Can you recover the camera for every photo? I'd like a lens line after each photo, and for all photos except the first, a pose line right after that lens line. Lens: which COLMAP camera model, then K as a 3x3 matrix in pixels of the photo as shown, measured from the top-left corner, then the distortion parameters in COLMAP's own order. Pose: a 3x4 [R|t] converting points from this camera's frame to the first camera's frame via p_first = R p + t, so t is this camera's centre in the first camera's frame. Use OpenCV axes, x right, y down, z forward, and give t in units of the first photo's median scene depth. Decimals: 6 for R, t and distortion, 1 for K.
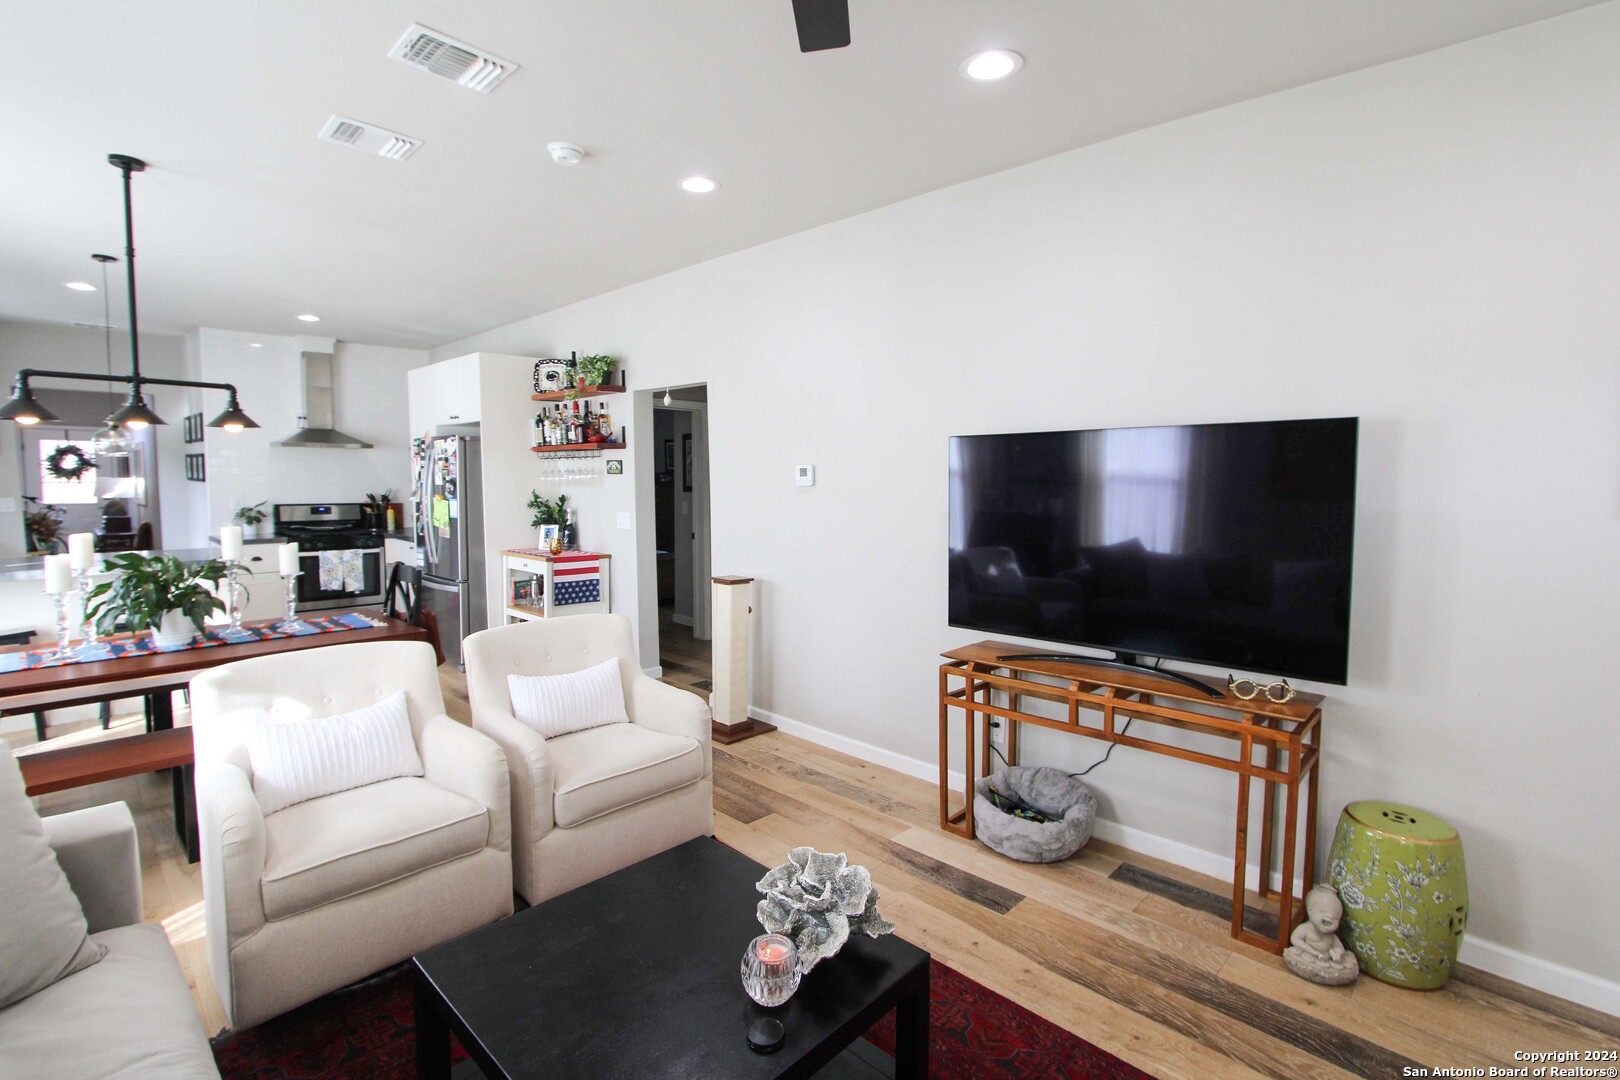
lens RADIAL K [[742.7, 0, 811.3], [0, 742.7, 532.6], [0, 0, 1]] dist [-0.011527, -0.000527]
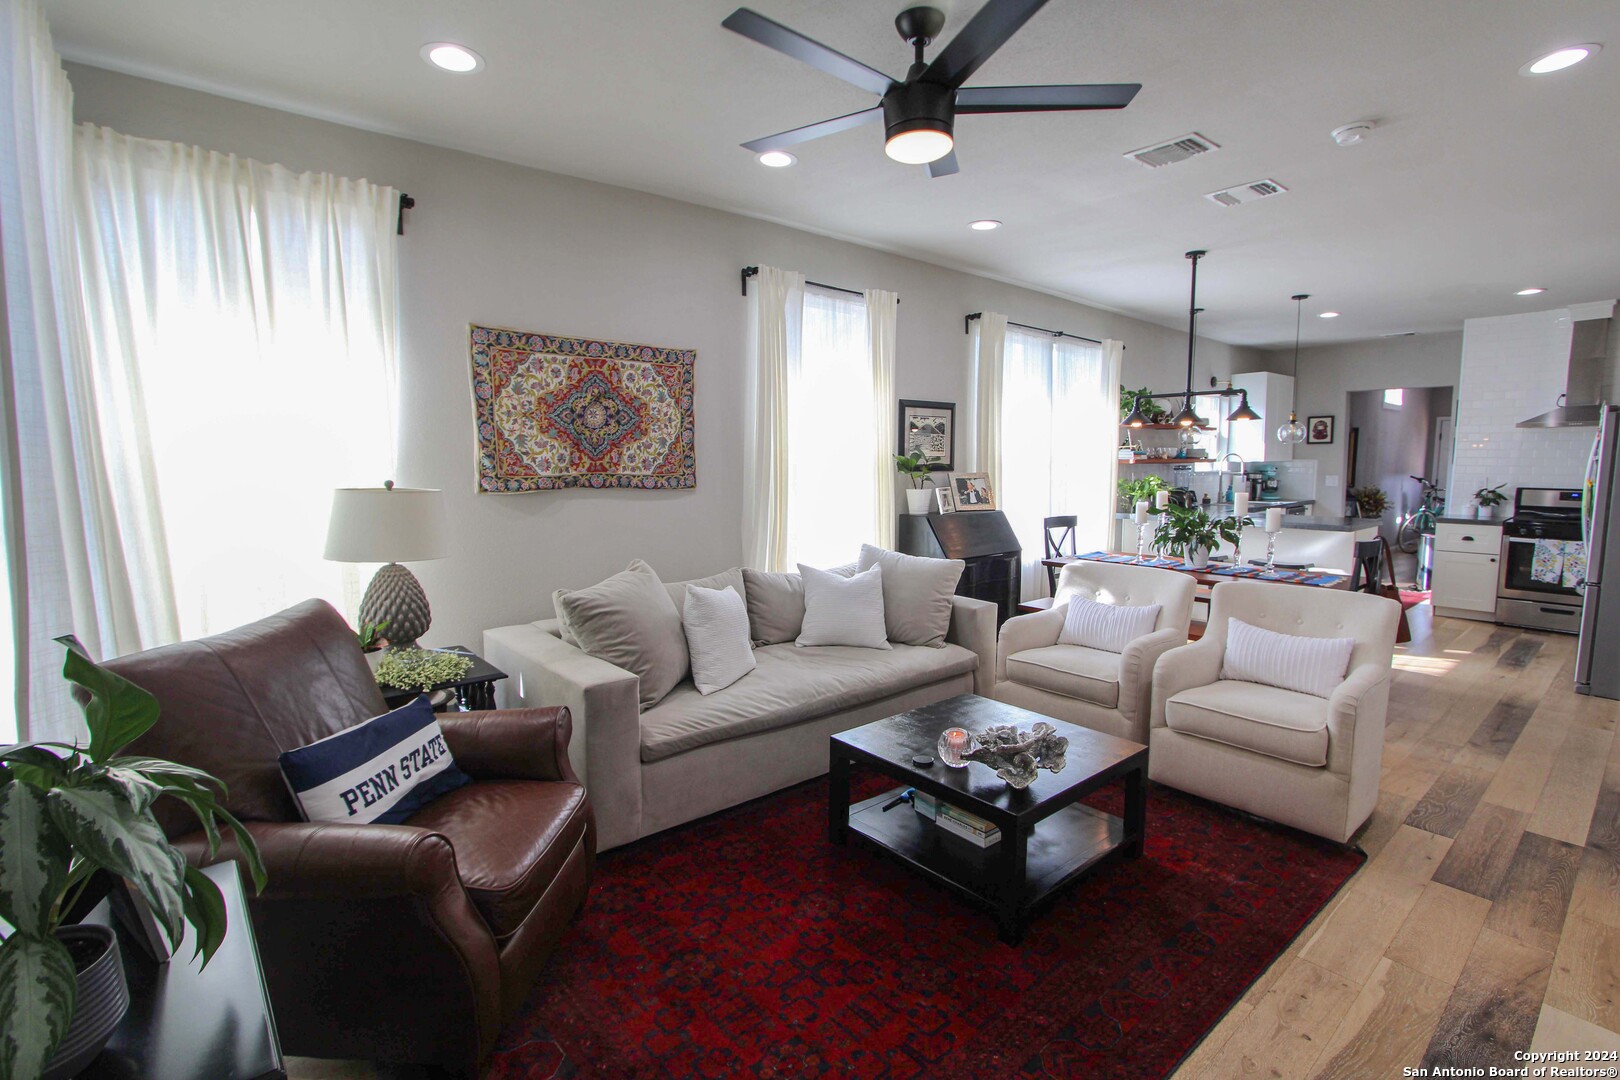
lens RADIAL K [[742.7, 0, 810.8], [0, 742.7, 539.9], [0, 0, 1]] dist [-0.011527, -0.000527]
pose [[-0.105560, 0.100311, -0.989341, 0.351097], [-0.075431, 0.991225, 0.108551, -0.004770], [0.991548, 0.086085, -0.097067, 0.178247]]
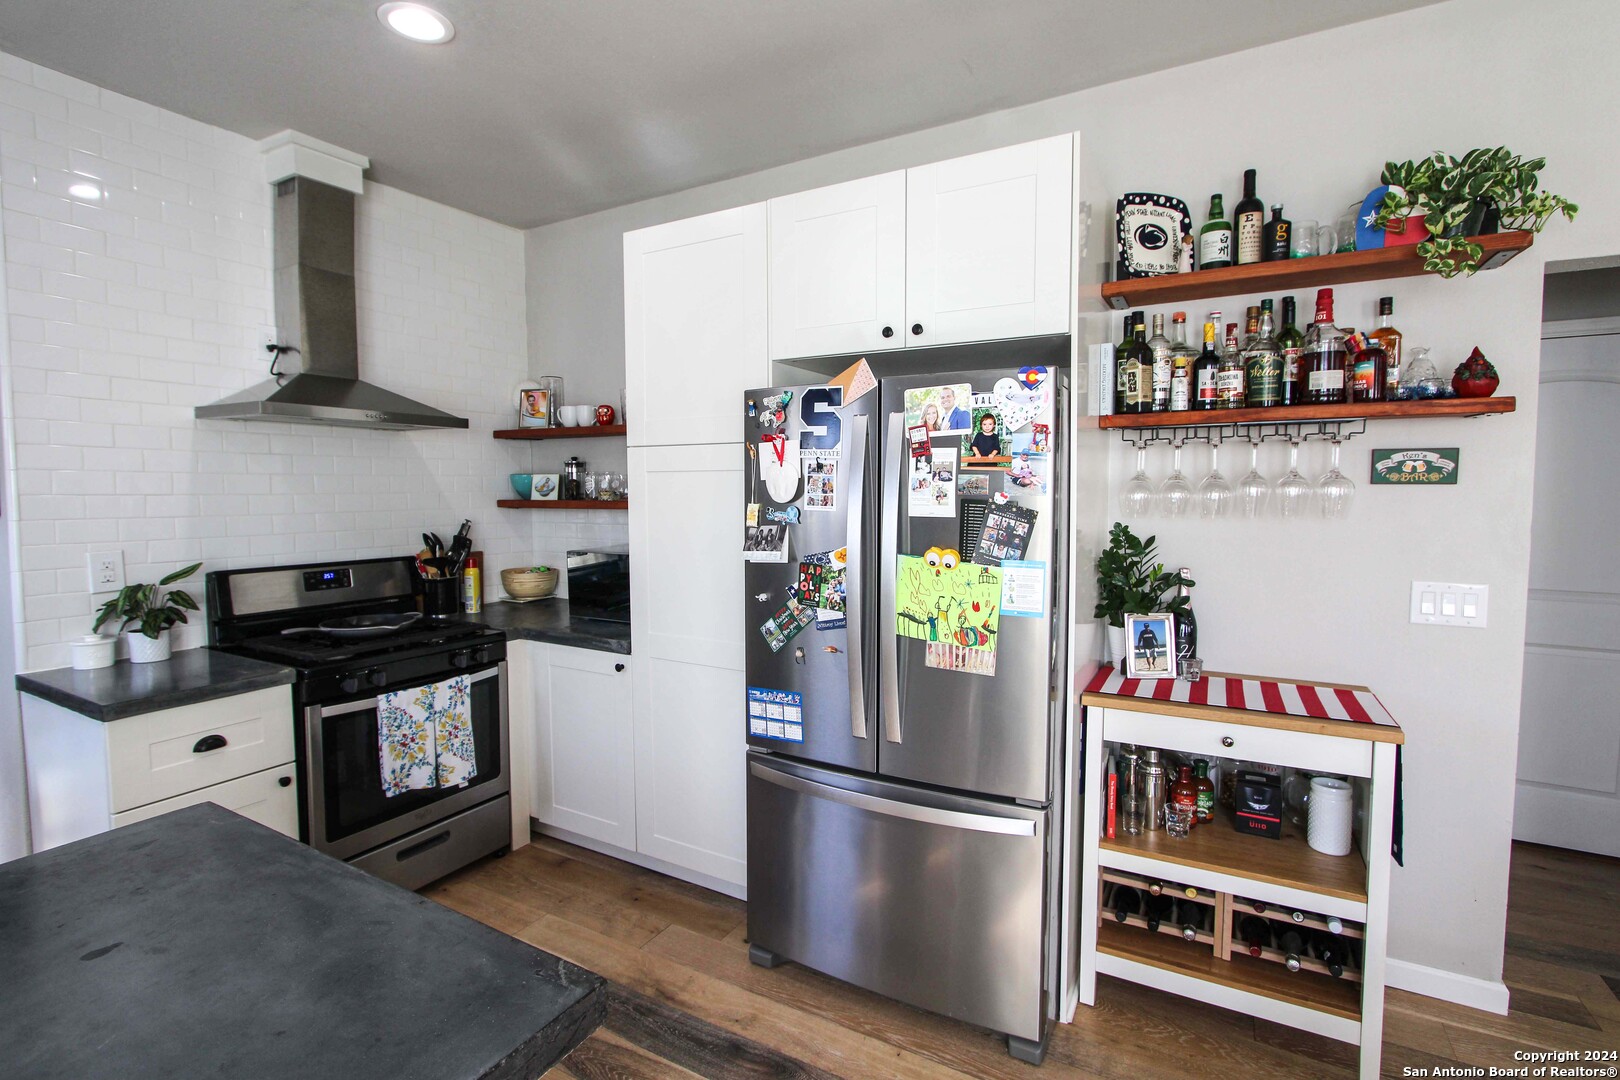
lens RADIAL K [[742.7, 0, 813.8], [0, 742.7, 532.4], [0, 0, 1]] dist [-0.011527, -0.000527]
pose [[0.967373, -0.022611, 0.252346, -0.544670], [0.026611, 0.999568, -0.012448, -0.046752], [-0.251956, 0.018757, 0.967557, 0.579664]]
